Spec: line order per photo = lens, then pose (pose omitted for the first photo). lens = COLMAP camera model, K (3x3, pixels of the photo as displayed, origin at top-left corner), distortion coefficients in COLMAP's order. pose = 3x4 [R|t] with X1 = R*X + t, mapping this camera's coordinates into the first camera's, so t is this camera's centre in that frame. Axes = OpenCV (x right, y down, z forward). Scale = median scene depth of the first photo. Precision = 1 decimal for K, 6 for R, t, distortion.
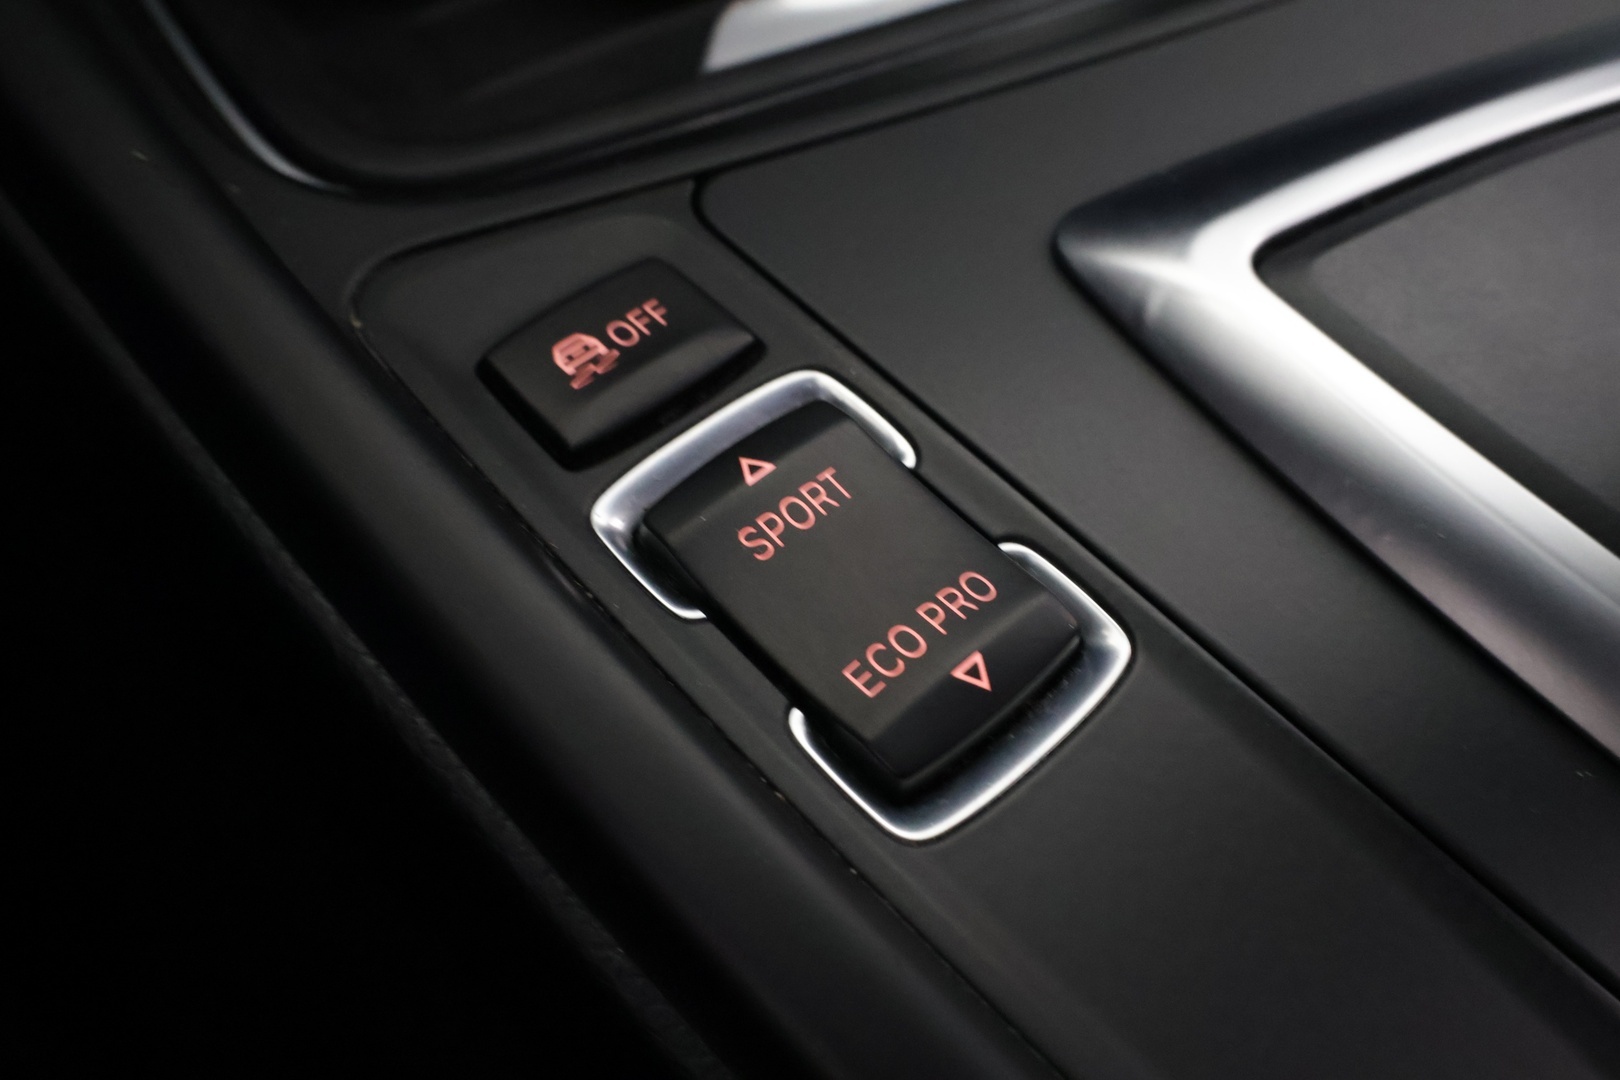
lens RADIAL K [[1387.2, 0, 806.4], [0, 1387.2, 559.3], [0, 0, 1]] dist [-0.026381, 0.003399]
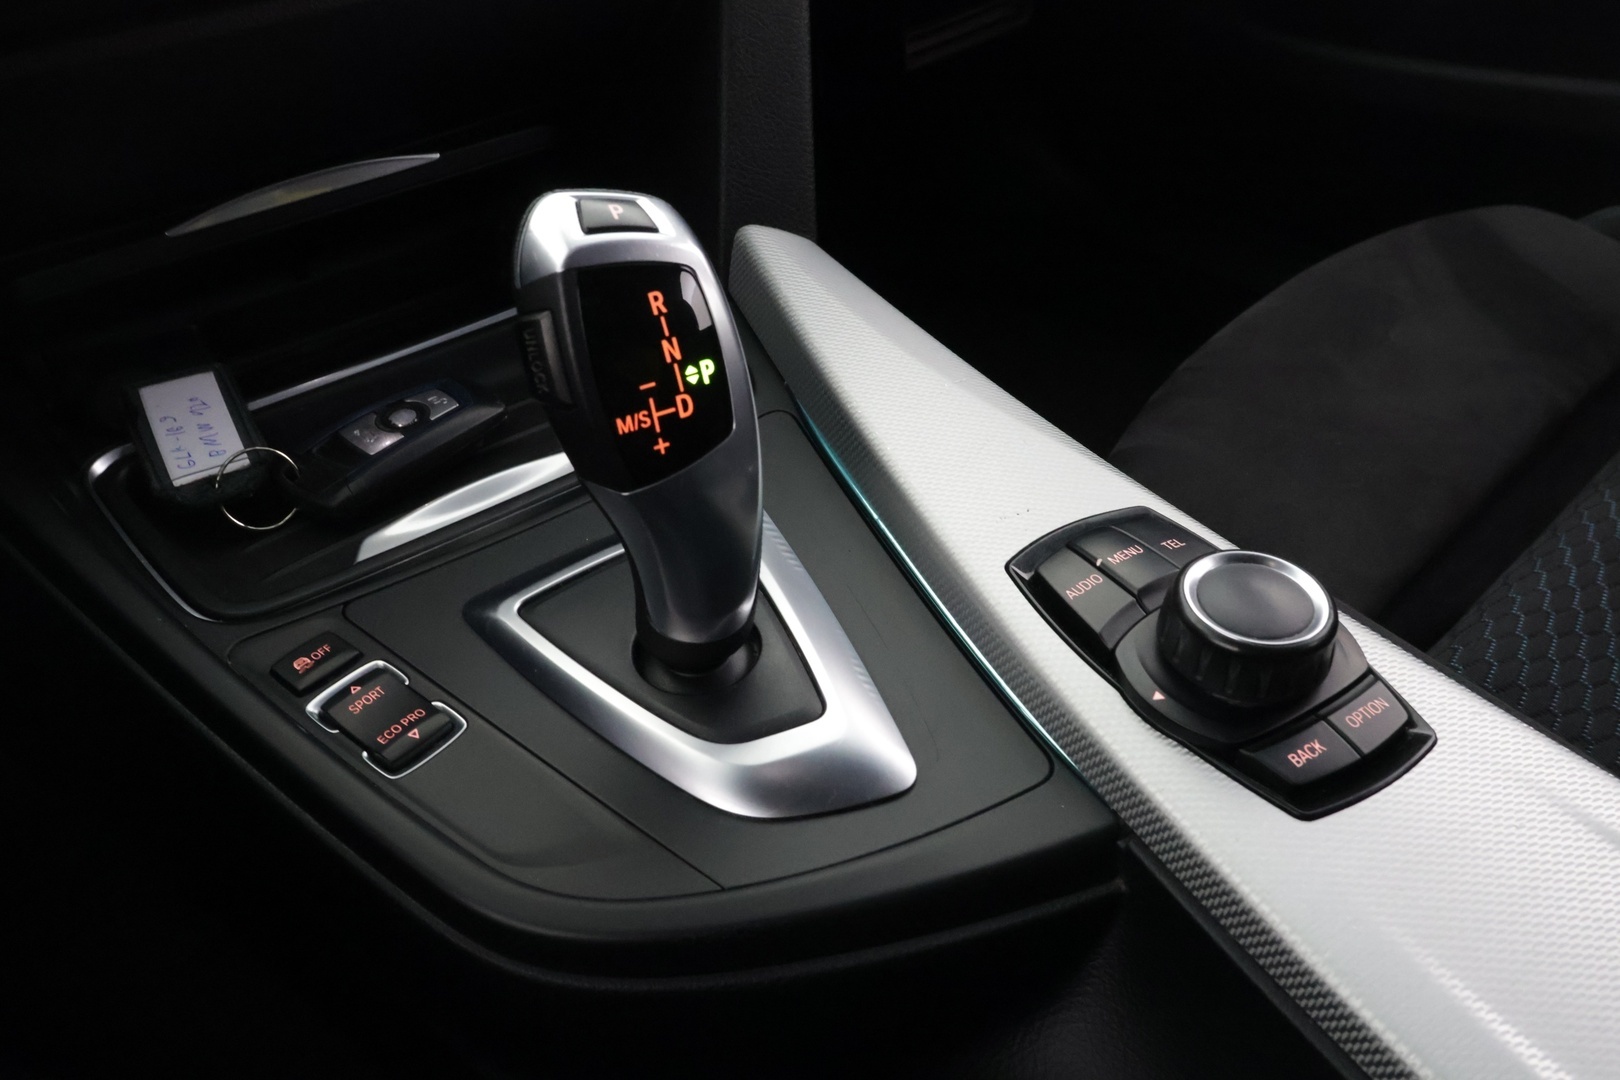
lens RADIAL K [[1387.2, 0, 806.4], [0, 1387.2, 559.3], [0, 0, 1]] dist [-0.026381, 0.003399]
pose [[0.987404, -0.122430, 0.100222, 0.716480], [0.143251, 0.960709, -0.237735, 0.562908], [-0.067179, 0.249097, 0.966146, -2.293323]]
